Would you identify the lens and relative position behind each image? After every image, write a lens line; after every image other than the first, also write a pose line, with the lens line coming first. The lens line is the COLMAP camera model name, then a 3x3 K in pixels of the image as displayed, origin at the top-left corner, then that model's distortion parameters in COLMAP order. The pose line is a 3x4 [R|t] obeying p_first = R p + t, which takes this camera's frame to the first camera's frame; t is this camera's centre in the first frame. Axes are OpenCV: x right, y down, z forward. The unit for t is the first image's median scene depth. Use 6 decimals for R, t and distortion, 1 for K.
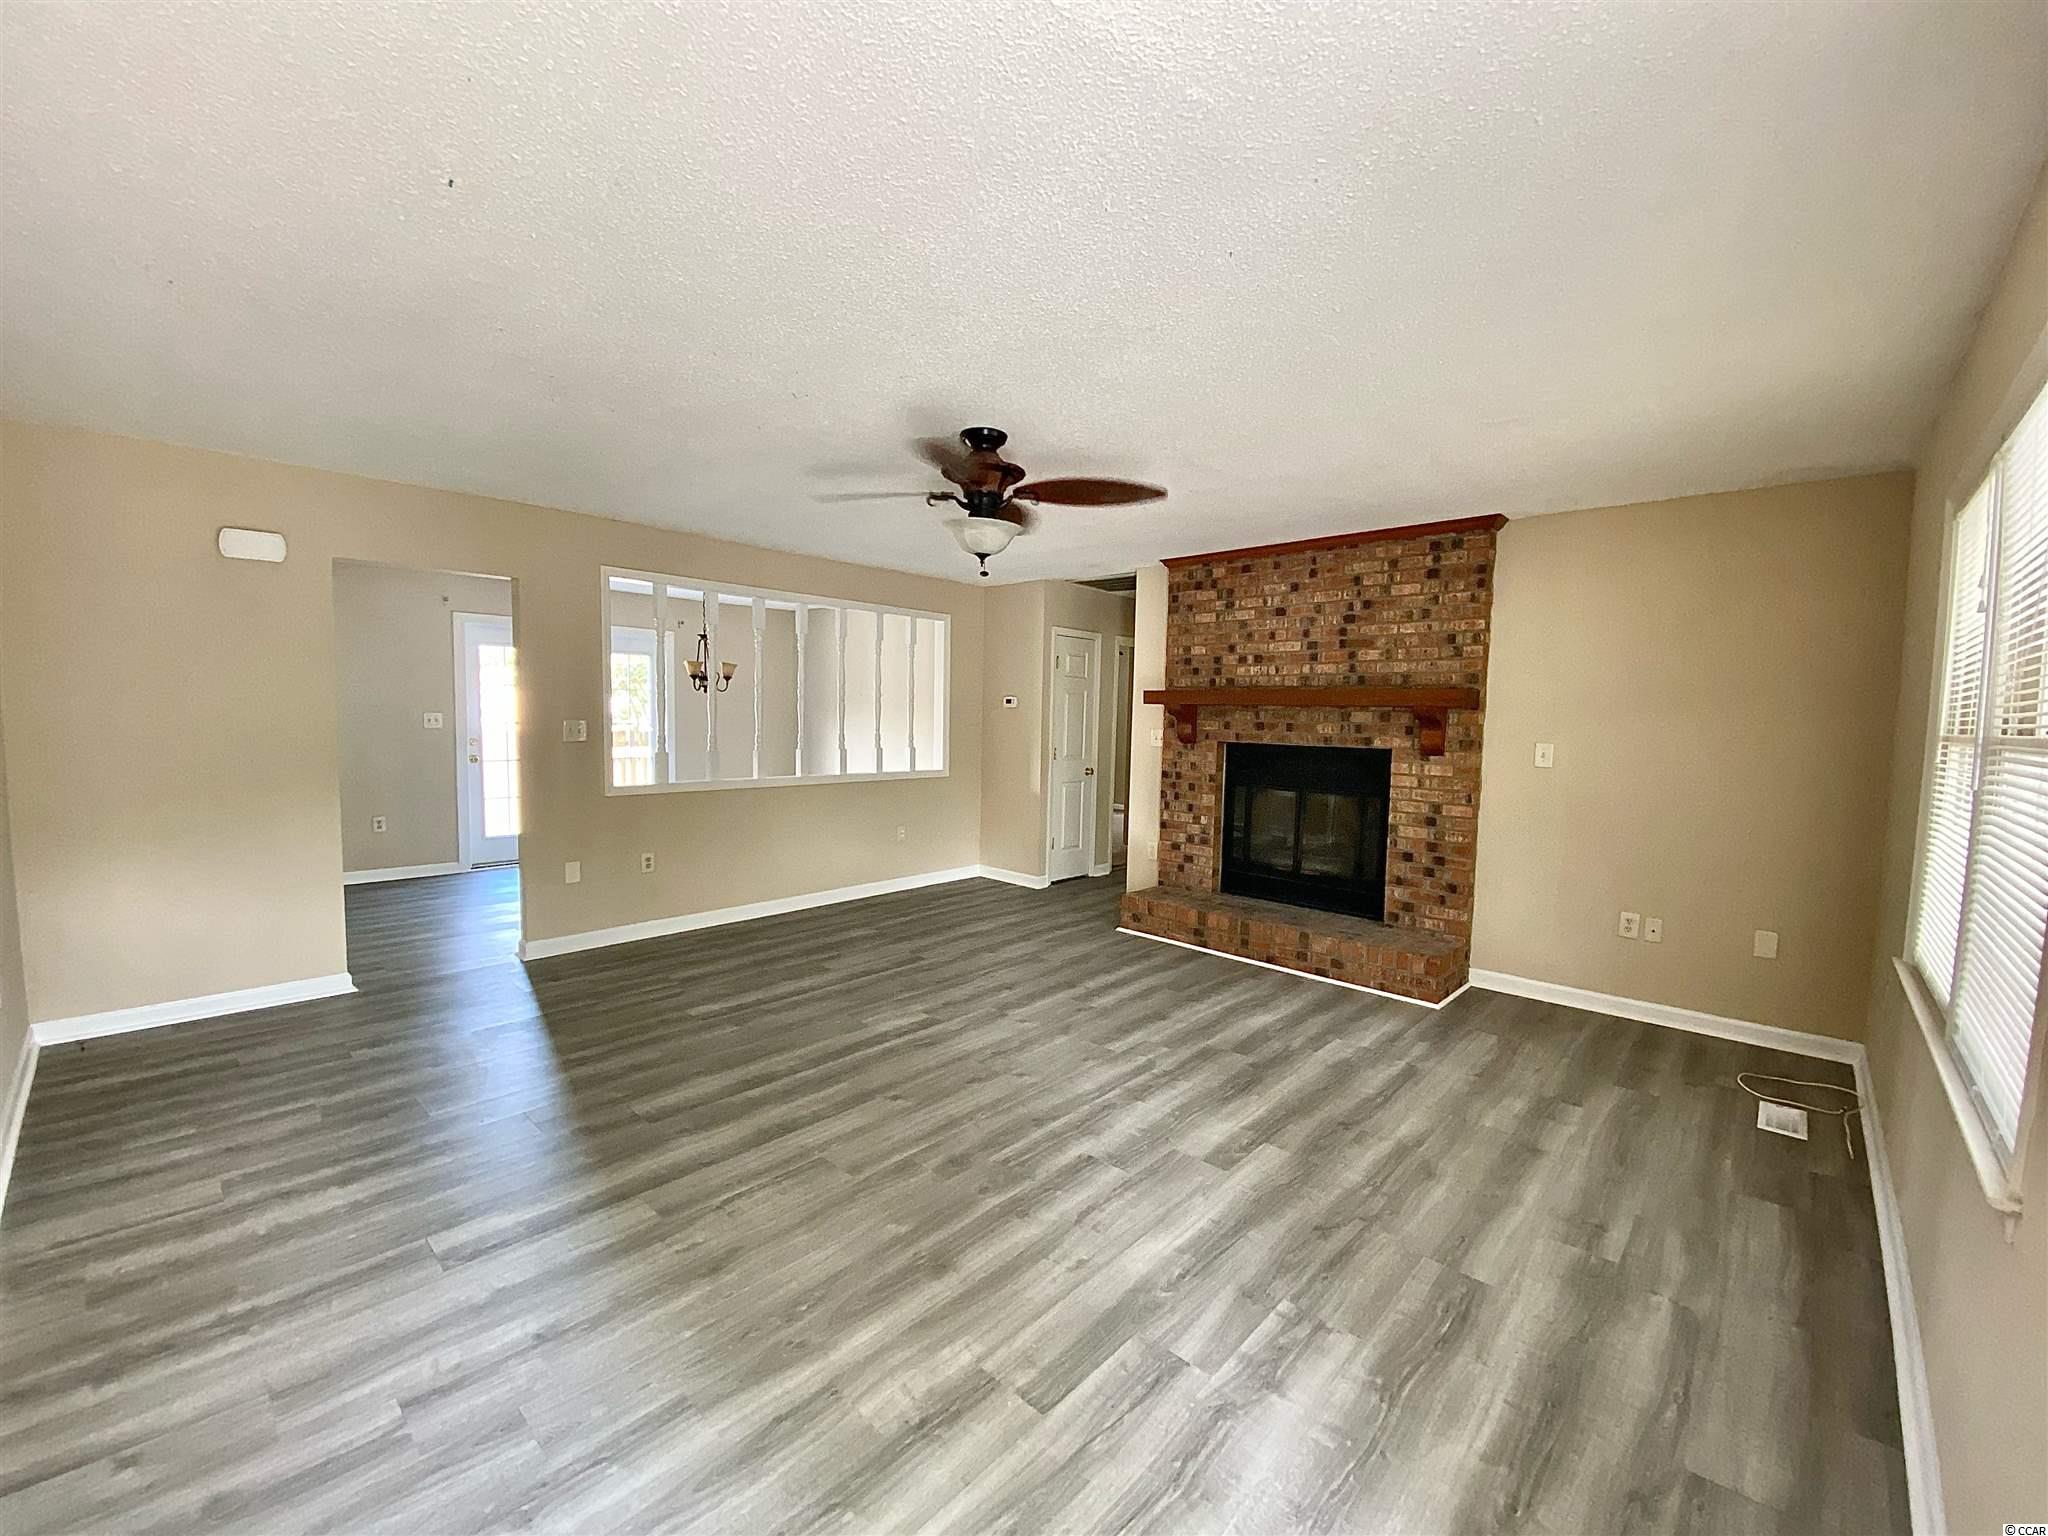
lens RADIAL K [[832.2, 0, 1026.0], [0, 832.2, 771.2], [0, 0, 1]] dist [0.044609, -0.000400]
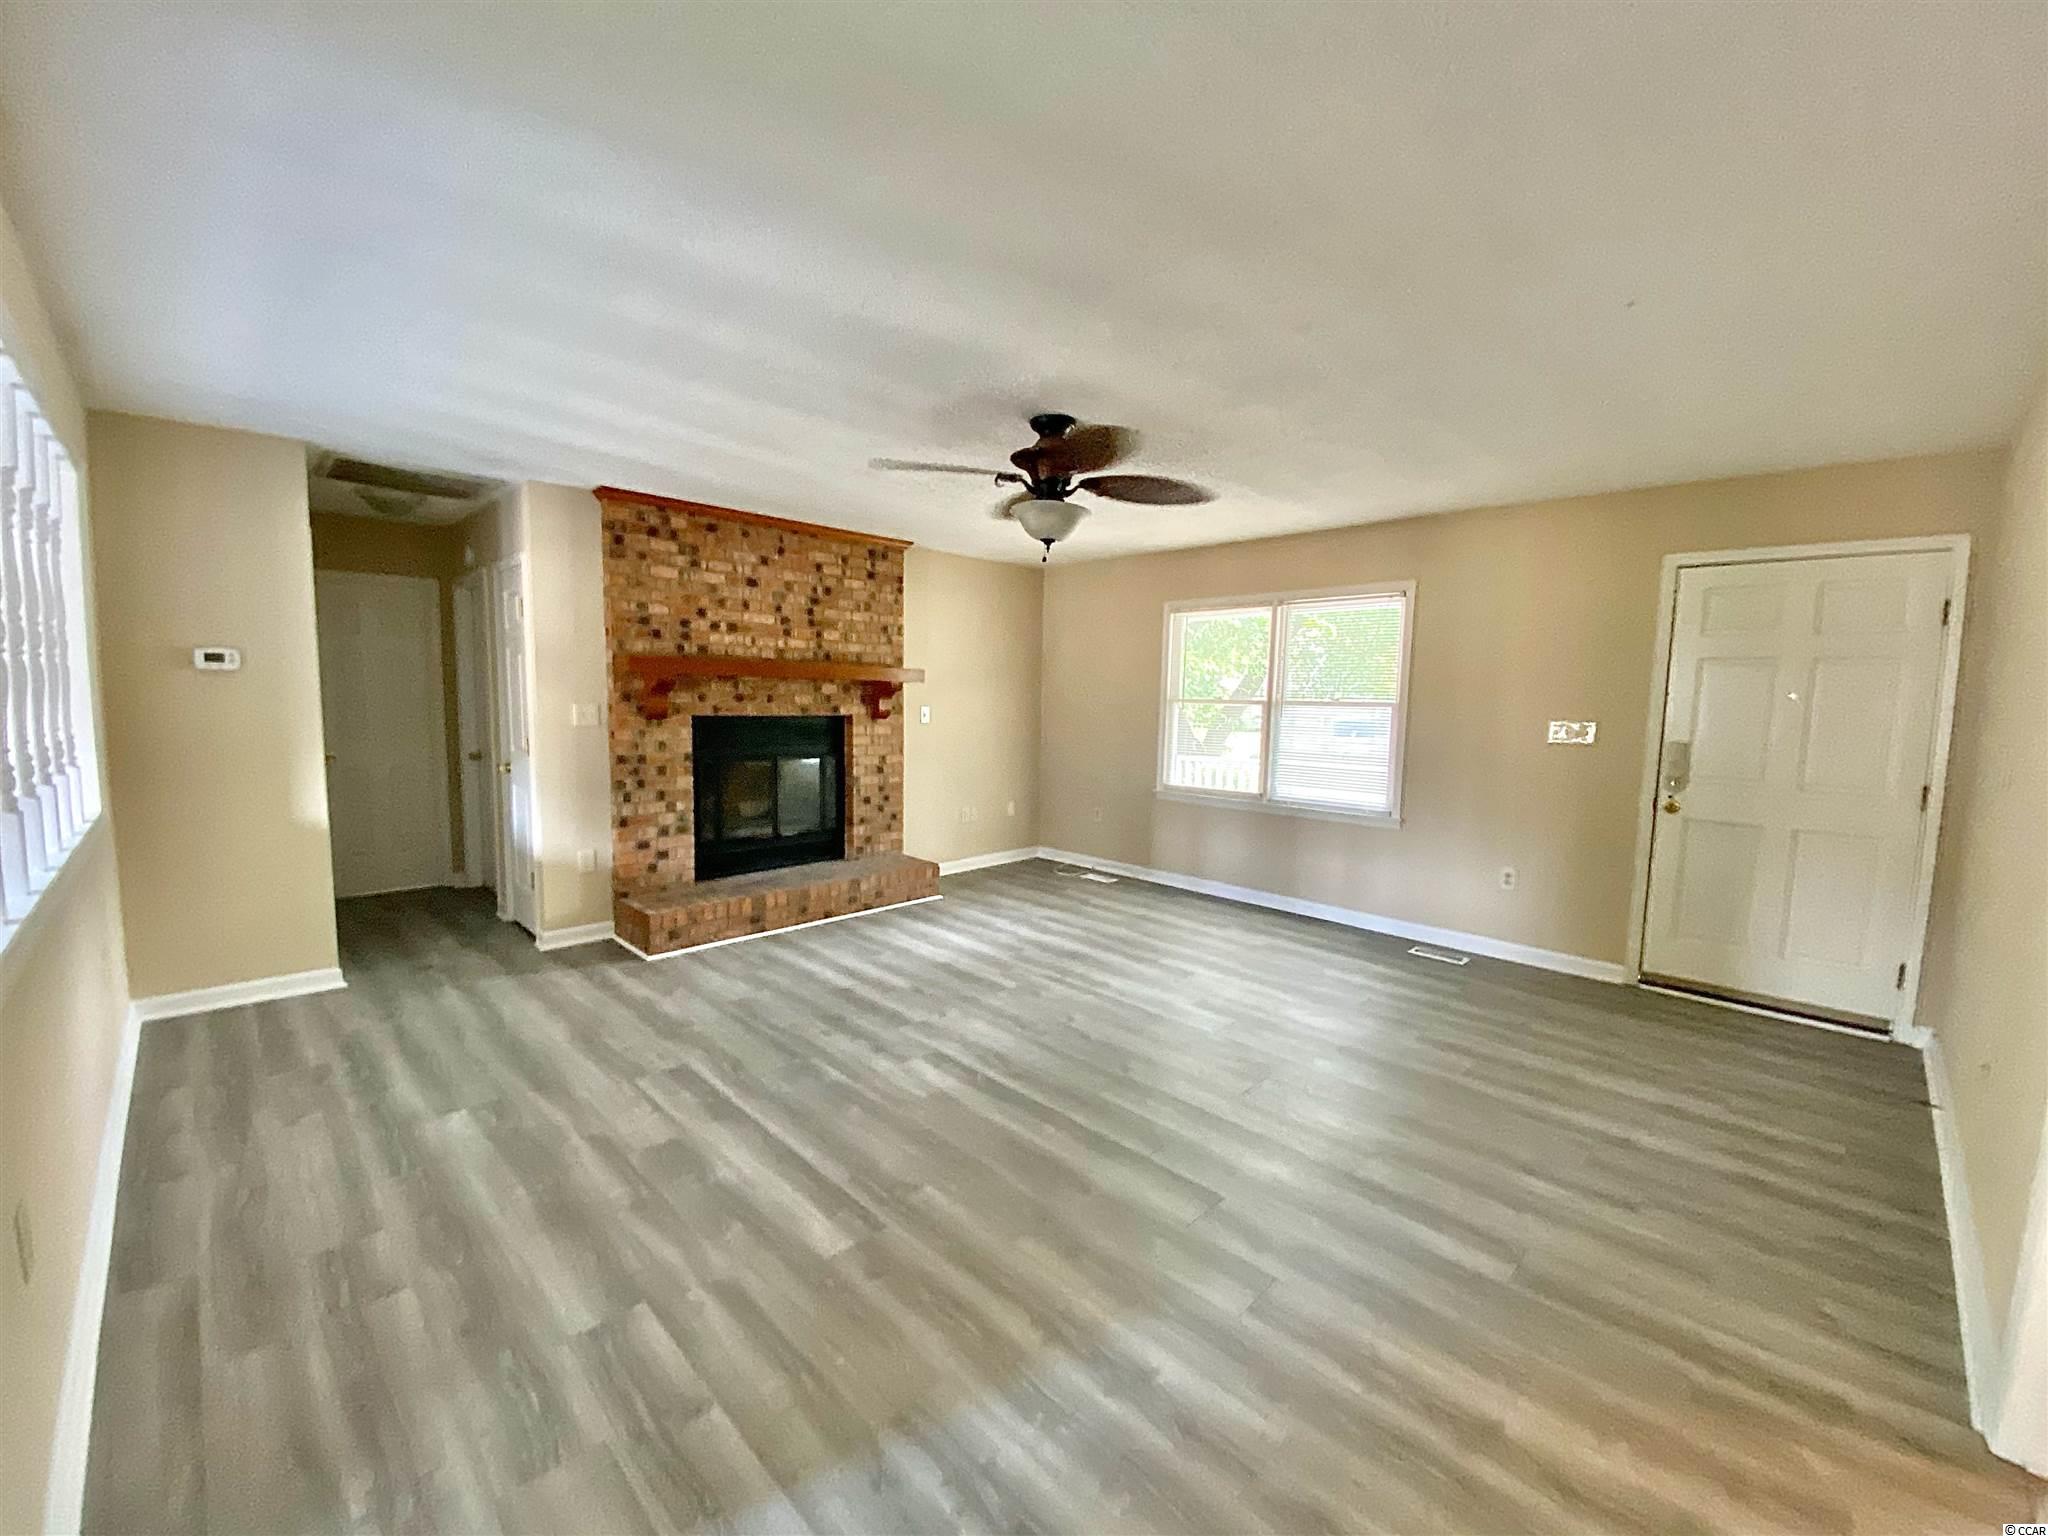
lens RADIAL K [[832.2, 0, 1024.5], [0, 832.2, 767.9], [0, 0, 1]] dist [0.044609, -0.000400]
pose [[0.027476, -0.107206, 0.993857, -0.734606], [0.054306, 0.992924, 0.105604, -0.061753], [-0.998146, 0.051071, 0.033103, 0.685803]]
